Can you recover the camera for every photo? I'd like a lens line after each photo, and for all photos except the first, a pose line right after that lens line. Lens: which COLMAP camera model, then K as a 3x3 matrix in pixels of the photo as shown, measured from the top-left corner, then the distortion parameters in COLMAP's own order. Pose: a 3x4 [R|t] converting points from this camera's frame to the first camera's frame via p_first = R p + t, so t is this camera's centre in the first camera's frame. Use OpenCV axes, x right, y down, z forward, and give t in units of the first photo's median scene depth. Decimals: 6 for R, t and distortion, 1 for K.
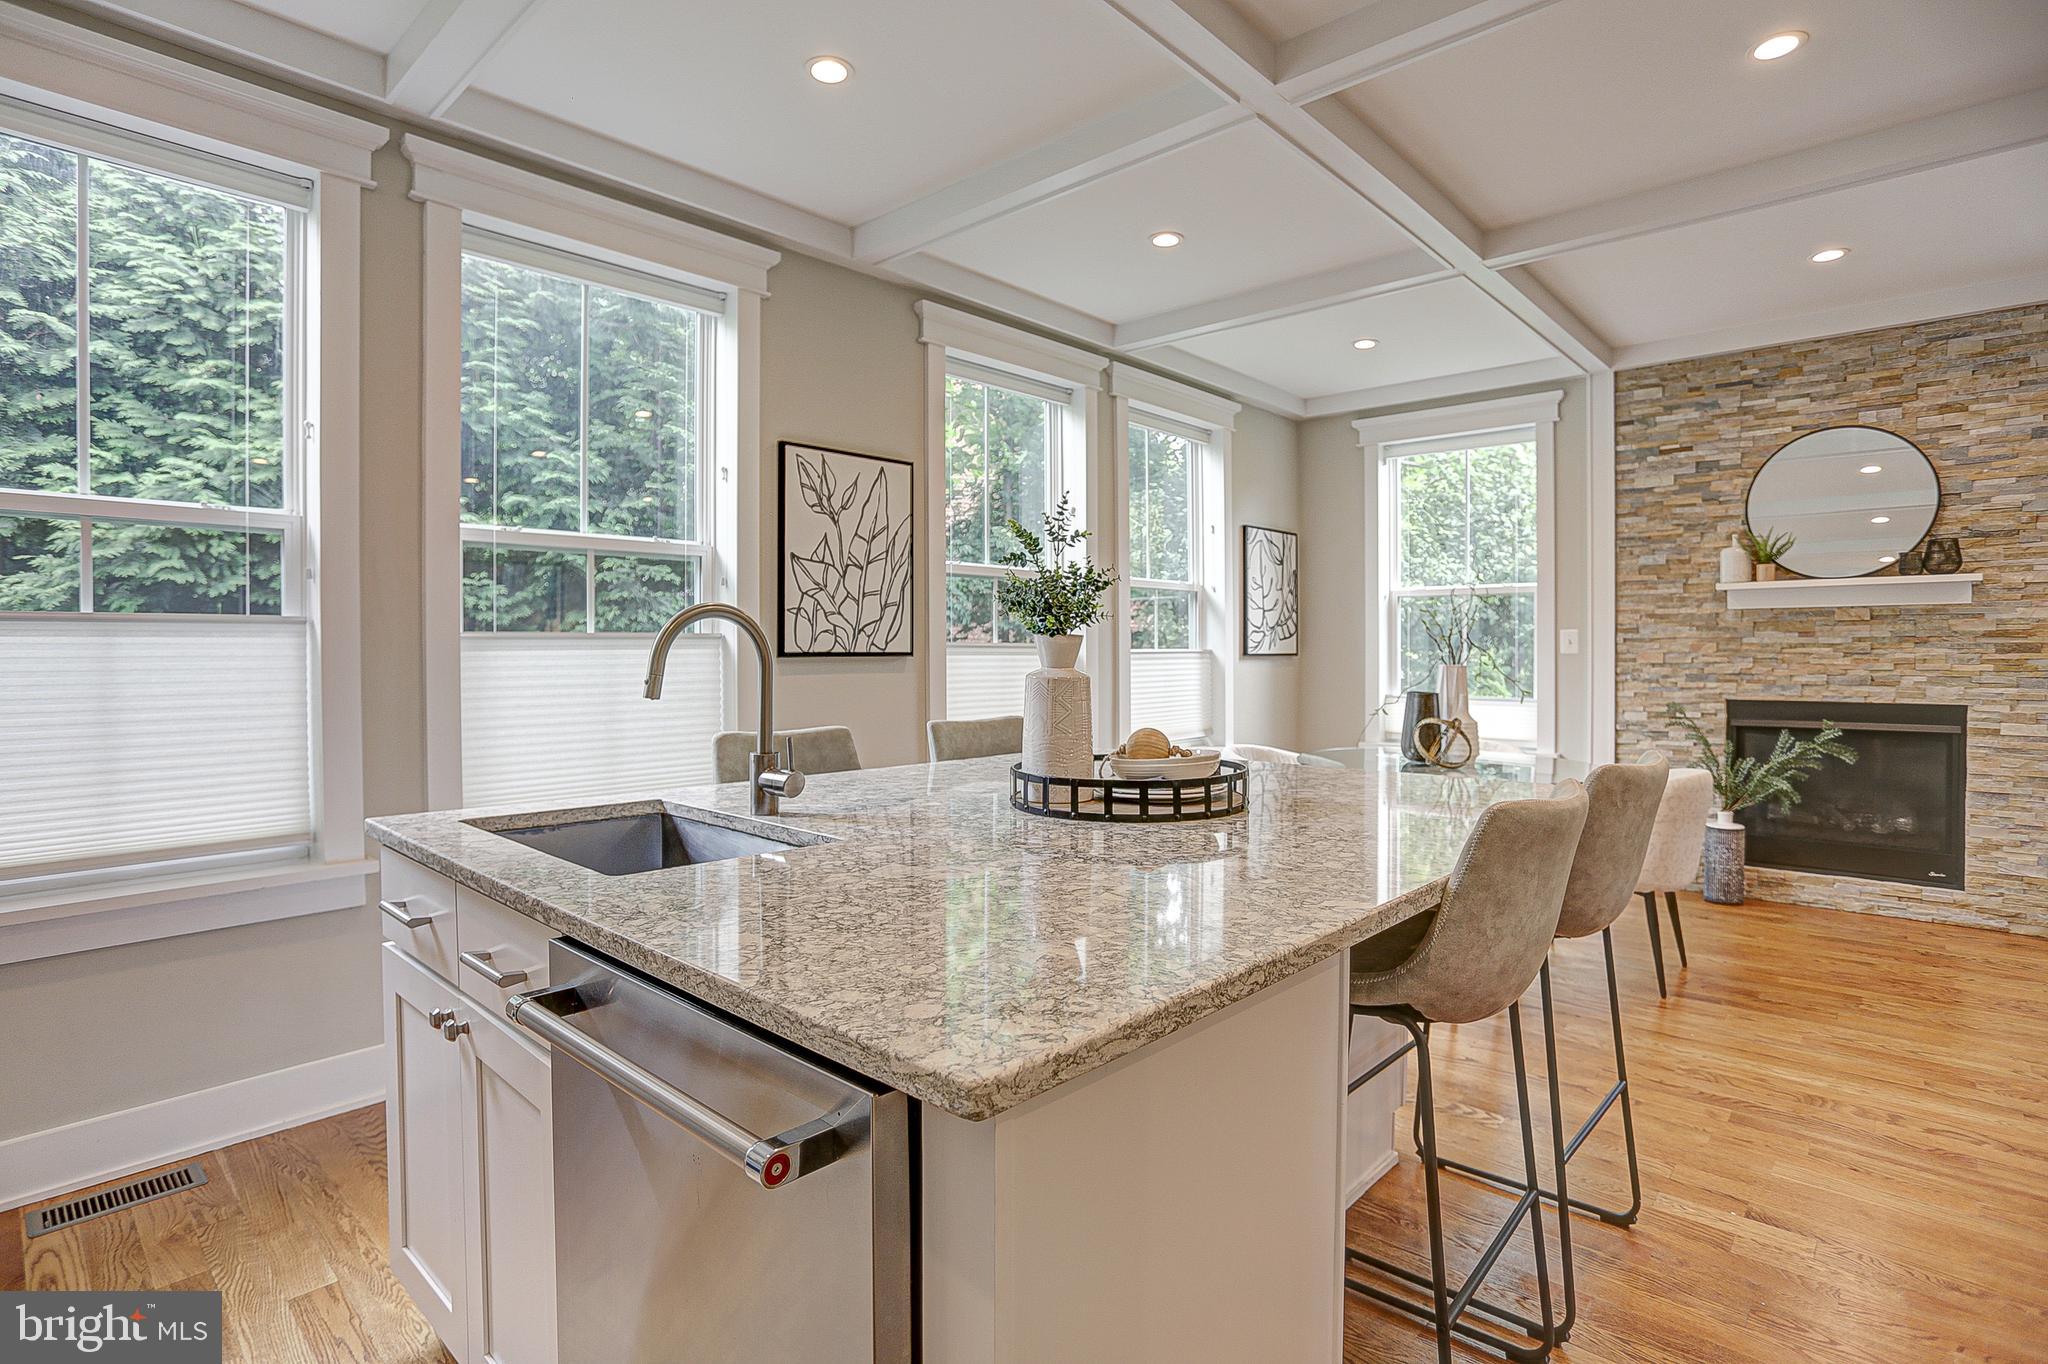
lens RADIAL K [[1014.6, 0, 995.5], [0, 1014.6, 667.3], [0, 0, 1]] dist [-0.062379, 0.022313]
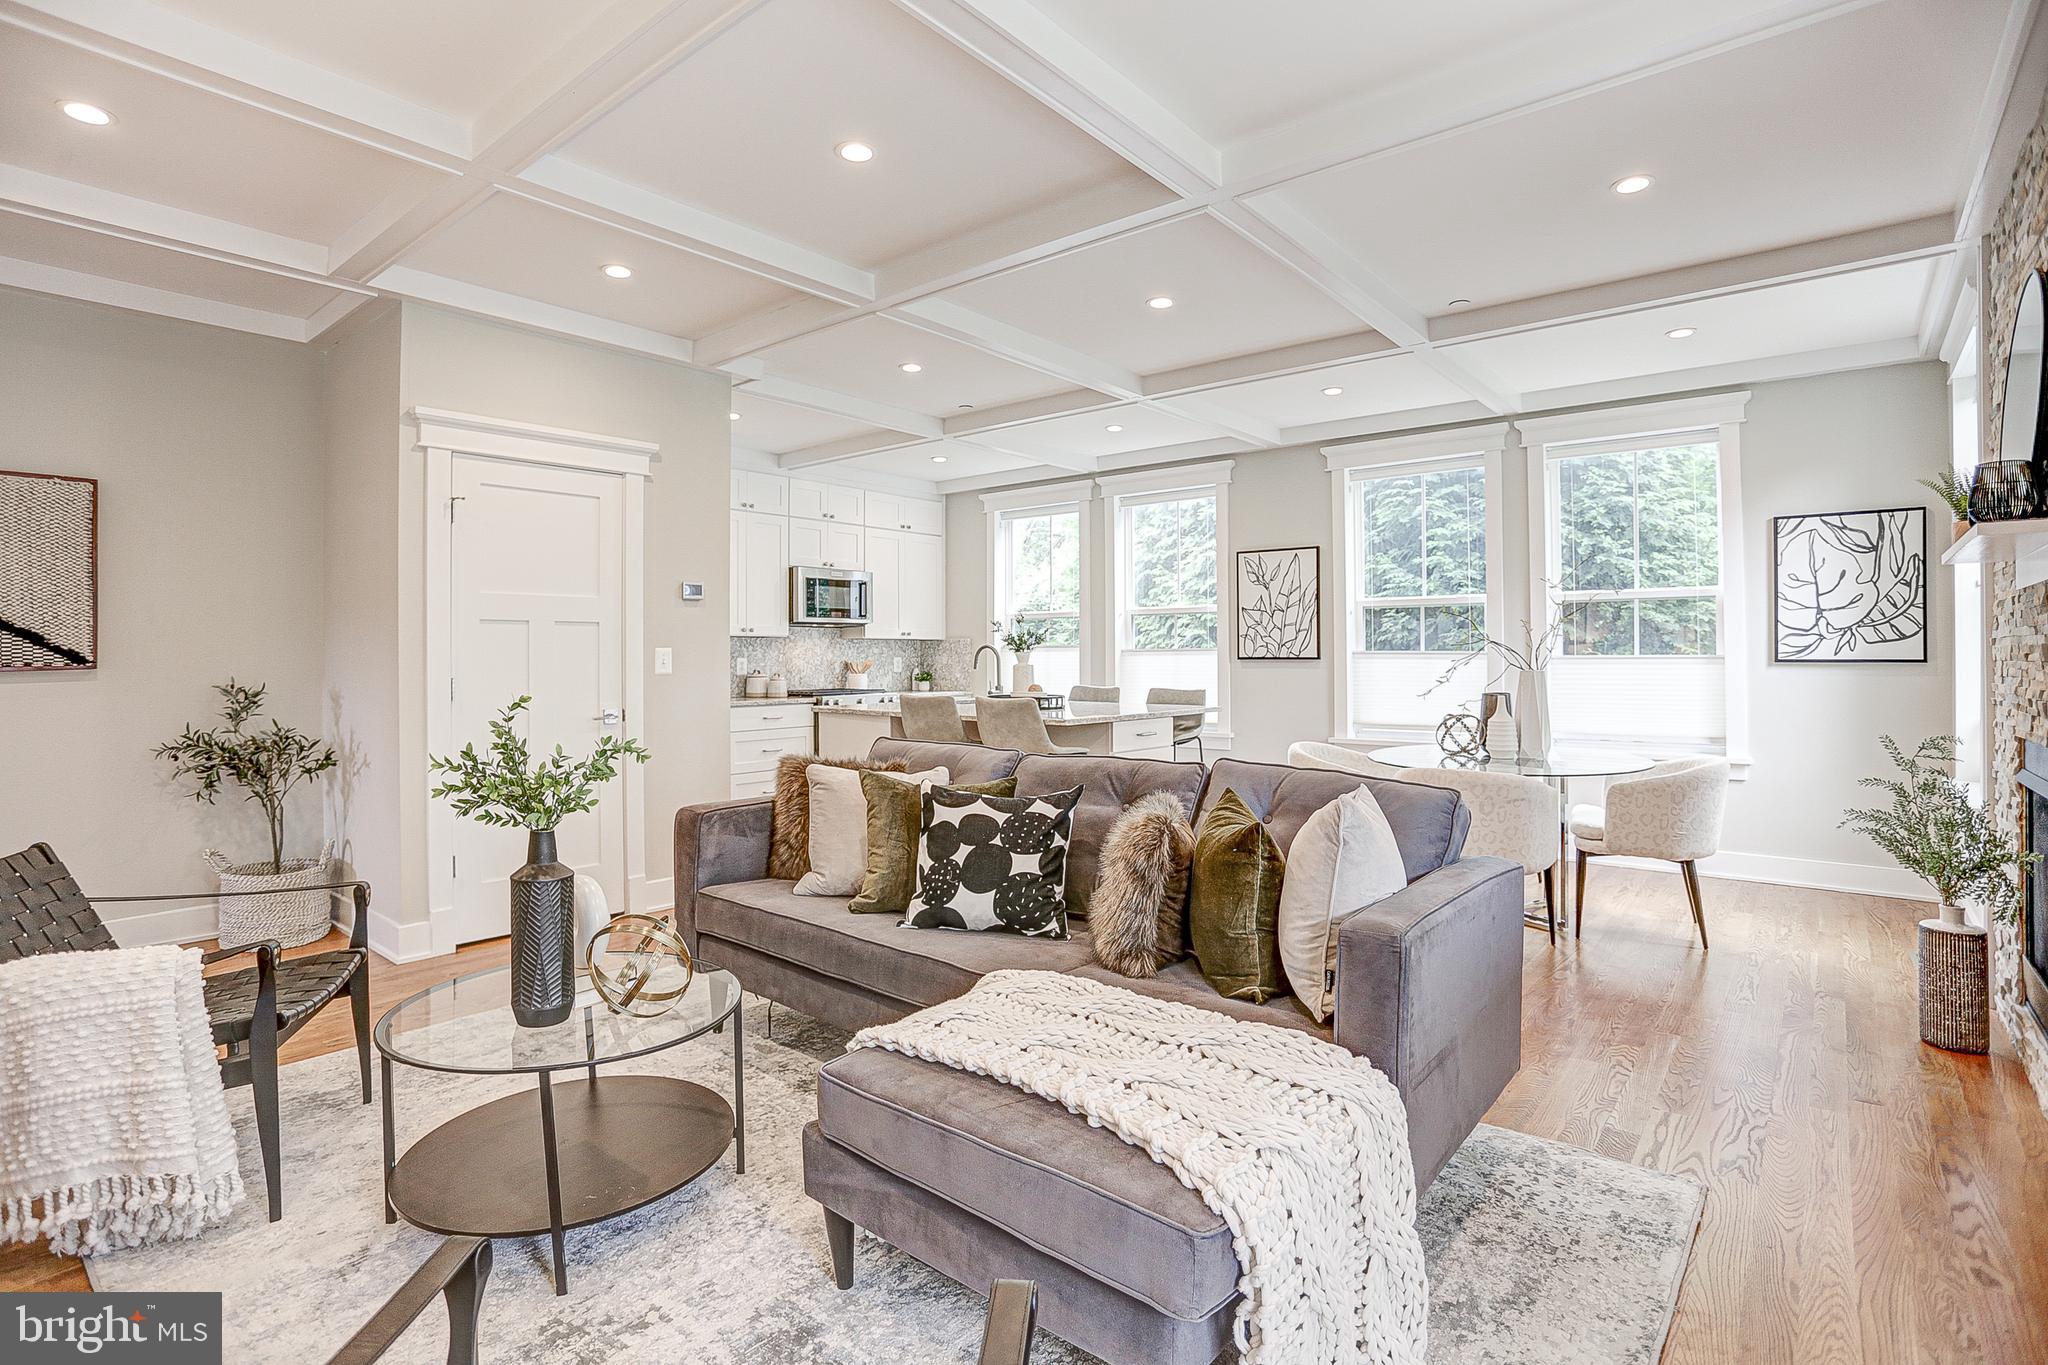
lens RADIAL K [[1014.6, 0, 1021.2], [0, 1014.6, 645.4], [0, 0, 1]] dist [-0.062379, 0.022313]
pose [[0.070844, -0.006988, -0.997463, 1.324267], [-0.014152, 0.999868, -0.008010, -0.011450], [0.997387, 0.014684, 0.070736, 0.316454]]
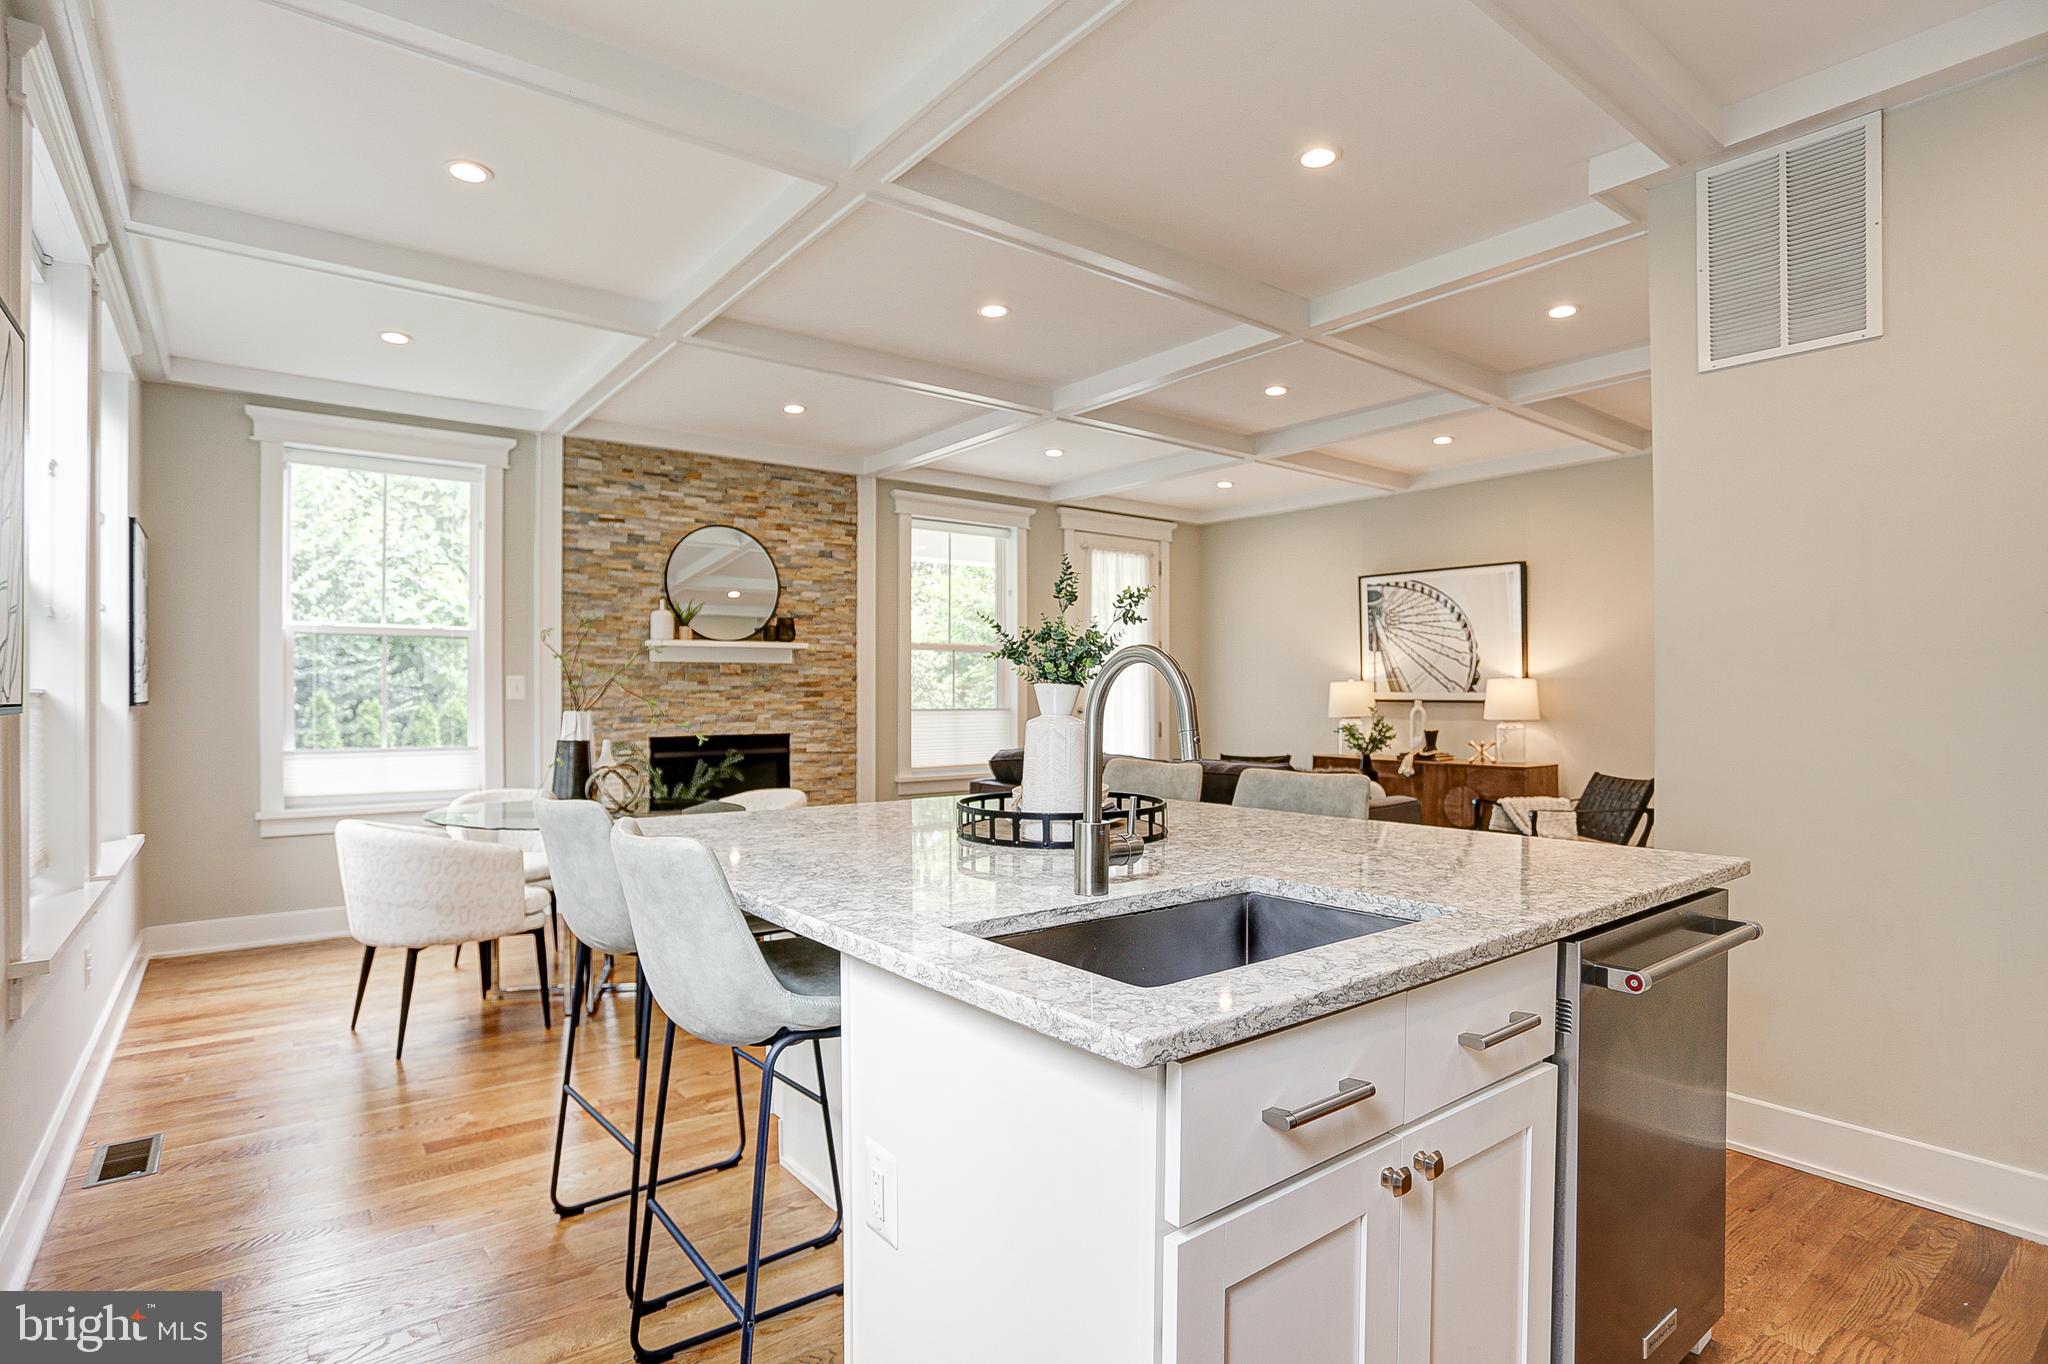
lens RADIAL K [[1014.6, 0, 1065.4], [0, 1014.6, 680.0], [0, 0, 1]] dist [-0.062379, 0.022313]
pose [[0.131620, 0.006229, 0.991281, -0.393838], [0.015856, 0.999839, -0.008388, -0.018570], [-0.991173, 0.016822, 0.131500, 0.346480]]
